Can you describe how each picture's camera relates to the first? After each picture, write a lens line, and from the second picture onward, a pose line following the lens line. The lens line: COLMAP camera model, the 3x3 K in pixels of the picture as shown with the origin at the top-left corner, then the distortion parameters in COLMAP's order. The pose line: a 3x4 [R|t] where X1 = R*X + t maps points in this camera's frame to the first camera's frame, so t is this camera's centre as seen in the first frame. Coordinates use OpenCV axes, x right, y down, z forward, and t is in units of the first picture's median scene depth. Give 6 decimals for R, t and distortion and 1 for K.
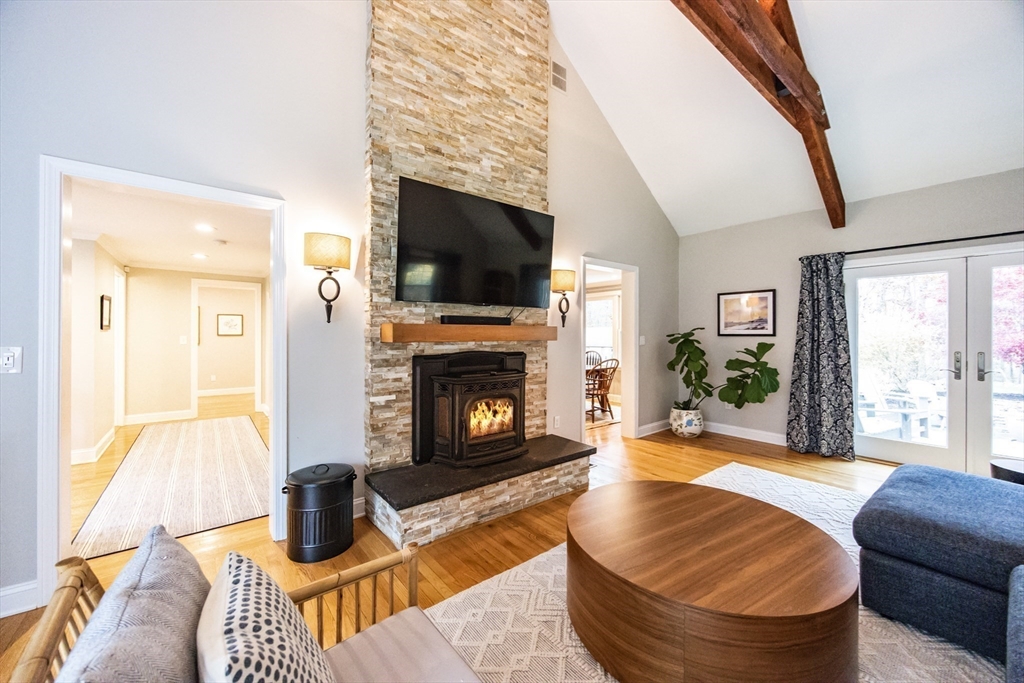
lens RADIAL K [[389.2, 0, 511.2], [0, 389.2, 337.5], [0, 0, 1]] dist [-0.002192, 0.000206]
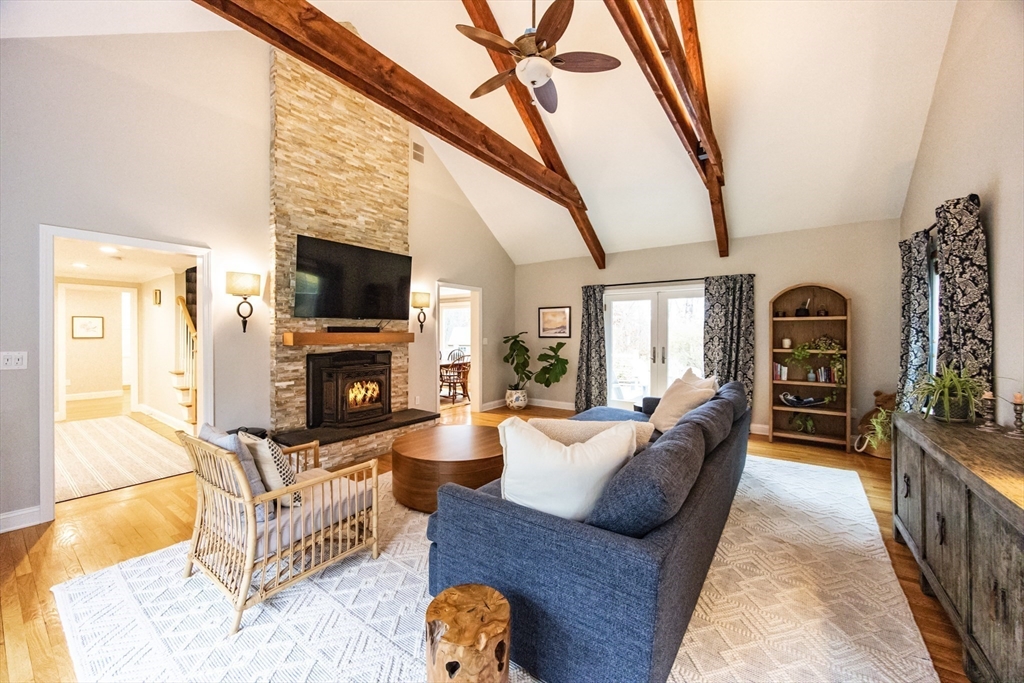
lens RADIAL K [[389.2, 0, 510.6], [0, 389.2, 336.2], [0, 0, 1]] dist [-0.002192, 0.000206]
pose [[0.963824, -0.004682, 0.266497, 0.081624], [0.004753, 0.999989, 0.000379, -0.015073], [-0.266495, 0.000902, 0.963836, -0.520551]]
